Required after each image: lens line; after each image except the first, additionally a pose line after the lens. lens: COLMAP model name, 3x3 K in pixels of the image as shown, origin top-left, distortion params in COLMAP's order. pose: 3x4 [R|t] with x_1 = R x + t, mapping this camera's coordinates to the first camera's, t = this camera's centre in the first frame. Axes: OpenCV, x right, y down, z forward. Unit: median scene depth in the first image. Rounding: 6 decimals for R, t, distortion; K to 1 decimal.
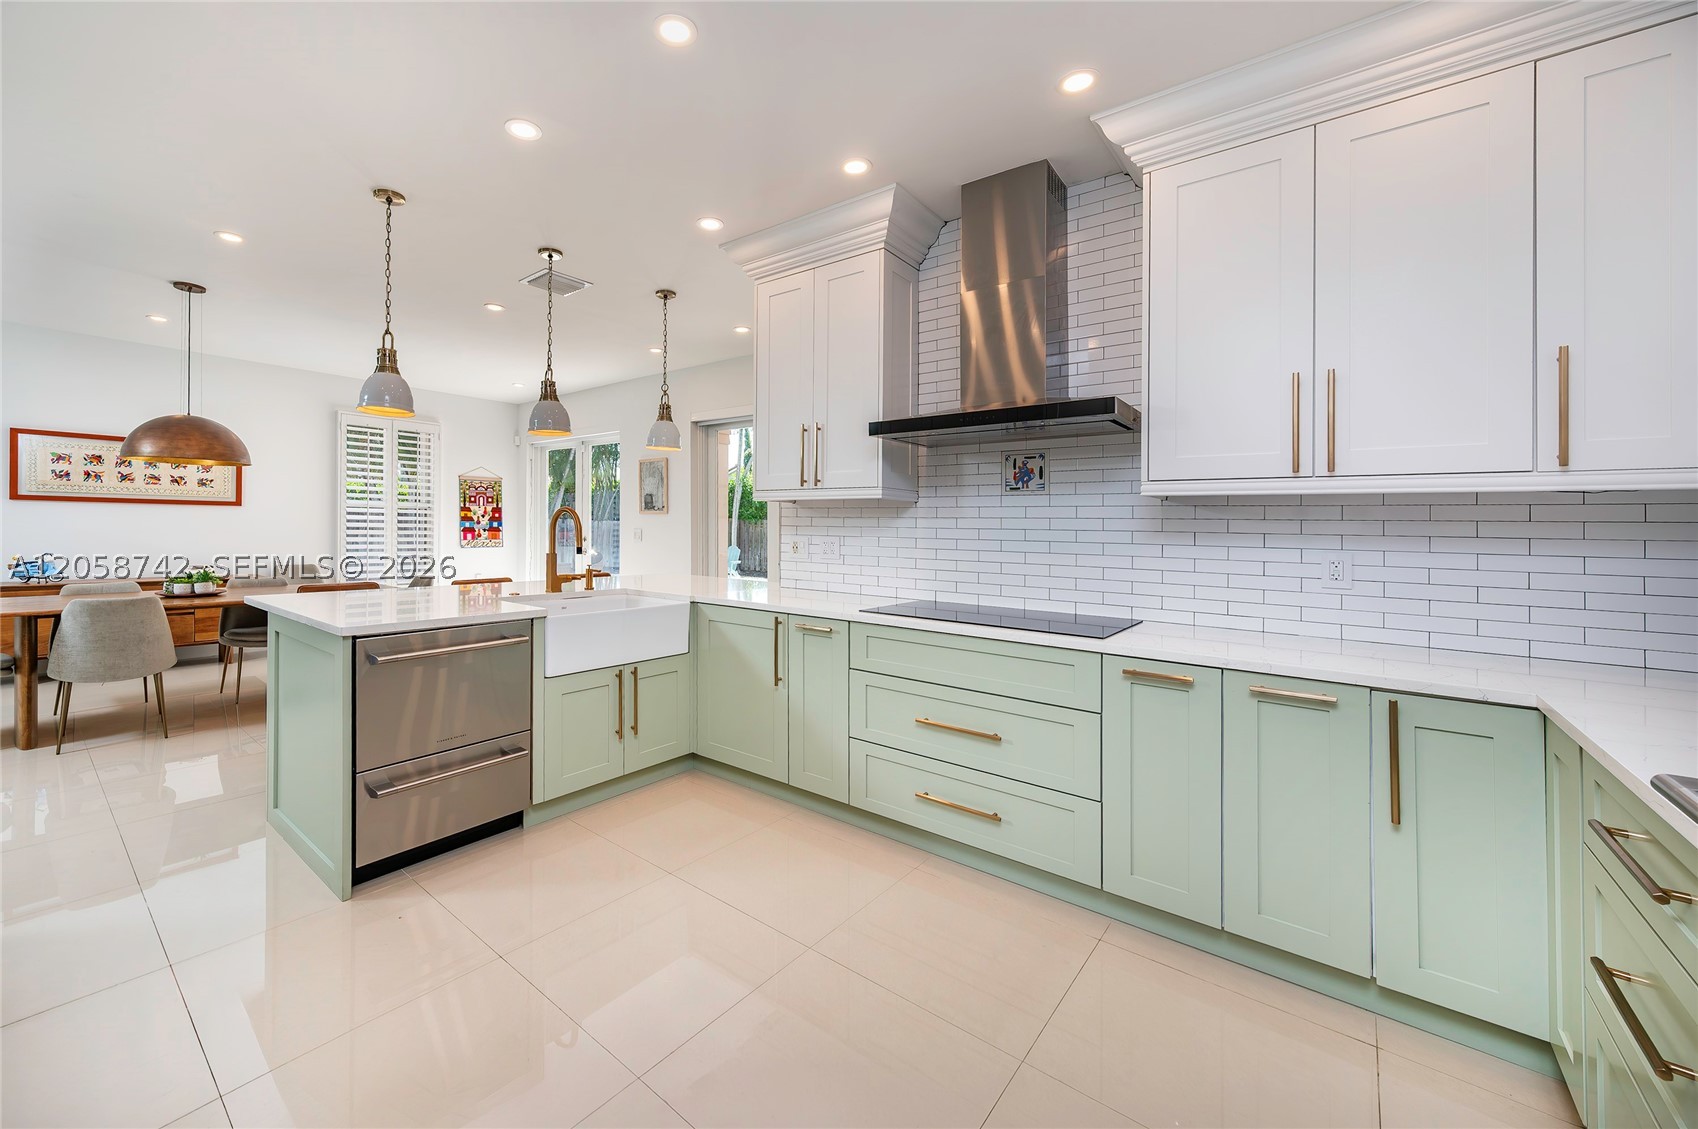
lens RADIAL K [[685.4, 0, 841.4], [0, 685.4, 536.3], [0, 0, 1]] dist [-0.001635, -0.000612]
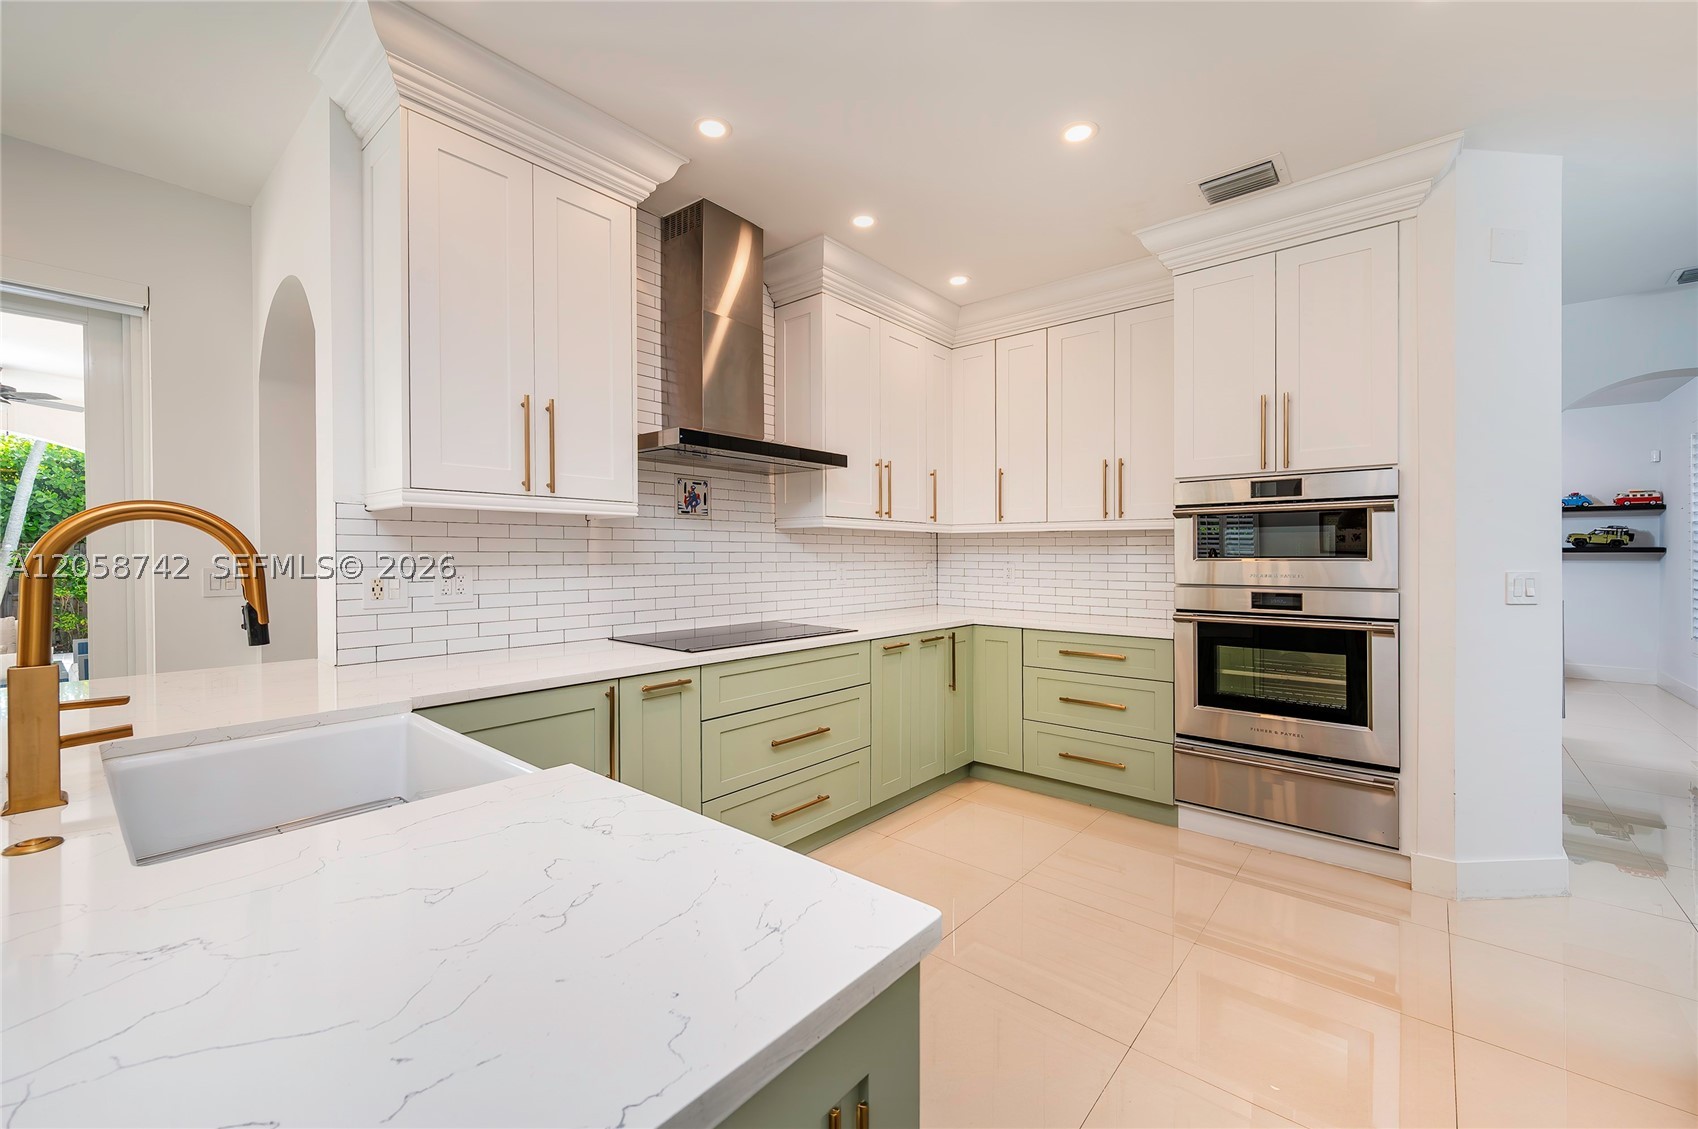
lens RADIAL K [[685.4, 0, 847.9], [0, 685.4, 551.2], [0, 0, 1]] dist [-0.001635, -0.000612]
pose [[0.044983, -0.020690, 0.998773, -0.761308], [0.002602, 0.999785, 0.020594, -0.032333], [-0.998984, 0.001672, 0.045028, 0.723448]]
